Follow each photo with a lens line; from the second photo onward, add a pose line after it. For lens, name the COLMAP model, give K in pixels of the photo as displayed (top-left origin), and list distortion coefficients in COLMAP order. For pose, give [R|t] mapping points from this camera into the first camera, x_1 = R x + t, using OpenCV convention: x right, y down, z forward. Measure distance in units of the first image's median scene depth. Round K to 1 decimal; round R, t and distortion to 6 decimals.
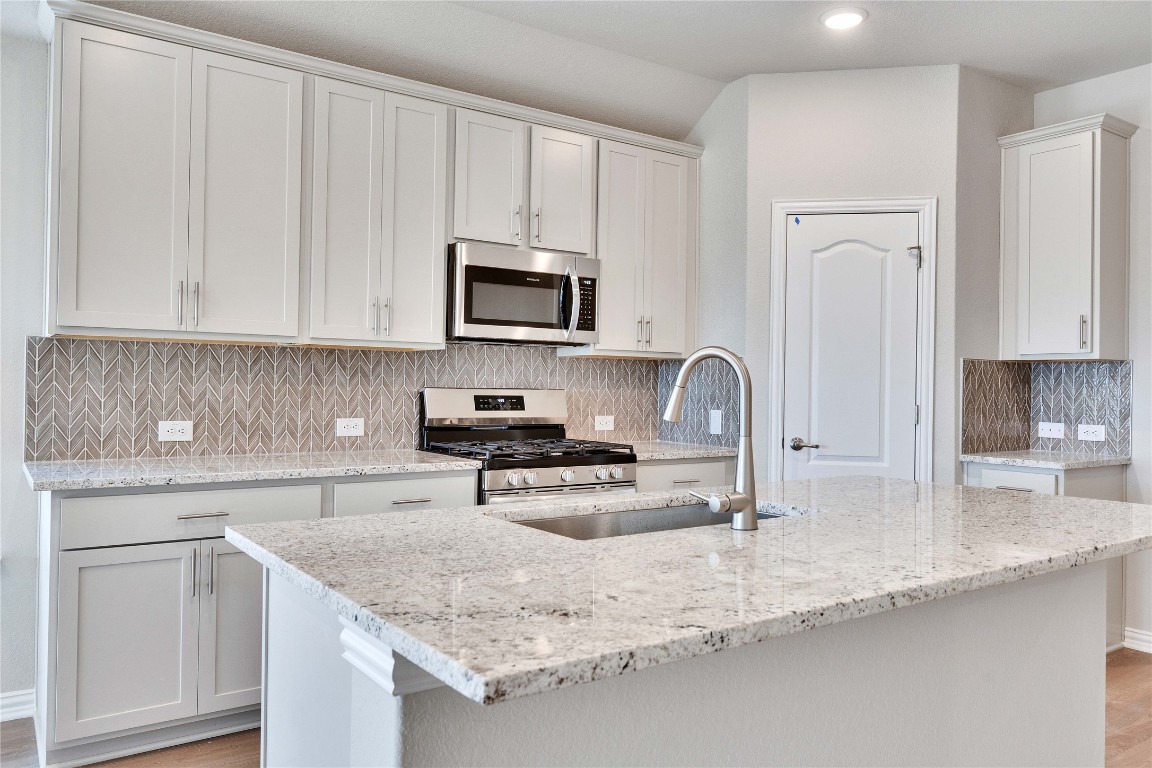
lens RADIAL K [[838.2, 0, 575.2], [0, 838.2, 388.4], [0, 0, 1]] dist [0.008841, -0.008414]
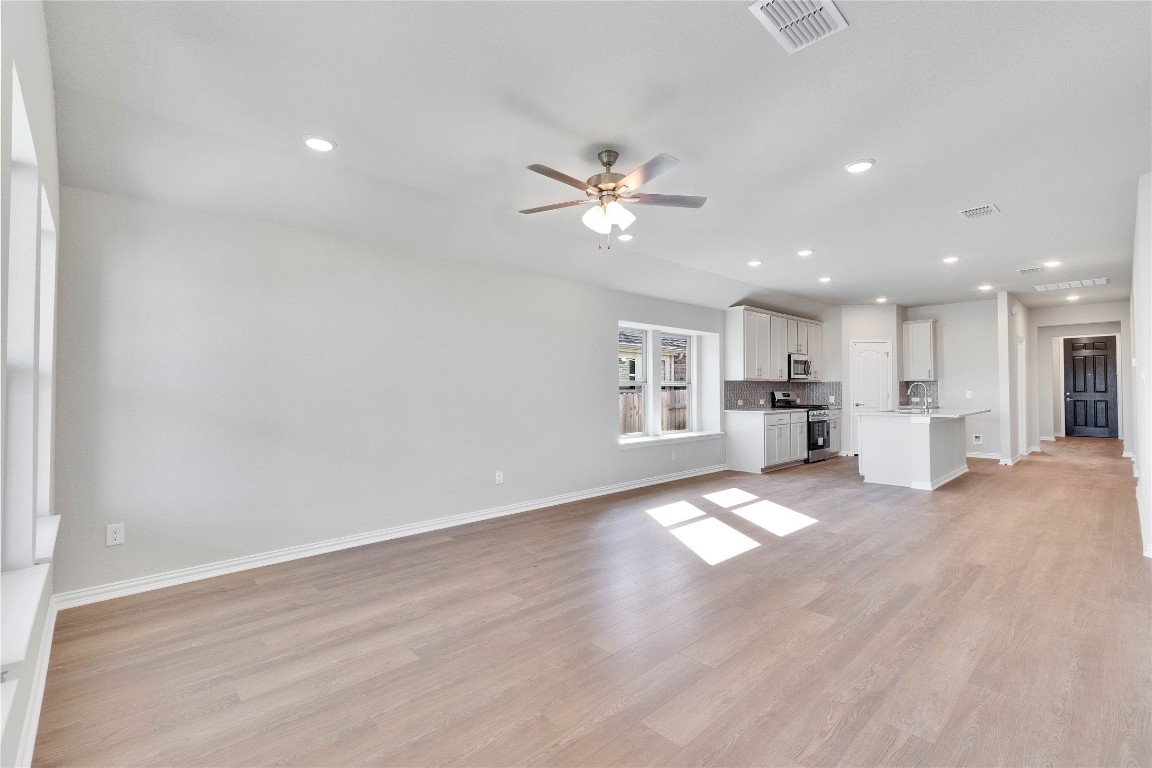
lens RADIAL K [[511.3, 0, 577.0], [0, 511.3, 382.8], [0, 0, 1]] dist [-0.002191, -0.000081]
pose [[0.988621, -0.017583, 0.149397, -1.363505], [0.020878, 0.999572, -0.020513, -0.009702], [-0.148972, 0.023399, 0.988565, -1.103845]]
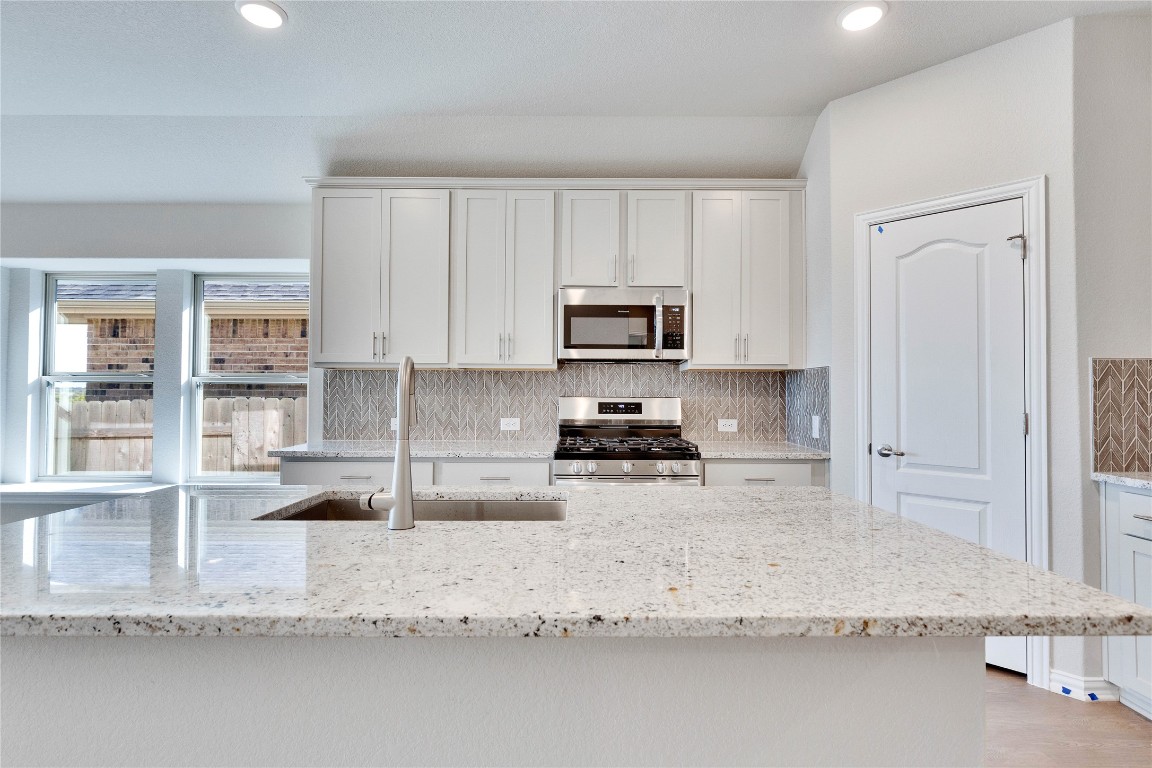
lens RADIAL K [[561.7, 0, 578.9], [0, 561.7, 388.9], [0, 0, 1]] dist [-0.005527, 0.001221]
pose [[0.823475, -0.014198, -0.567175, 0.363818], [0.004686, 0.999823, -0.018225, 0.003099], [0.567333, 0.012350, 0.823396, 0.250259]]
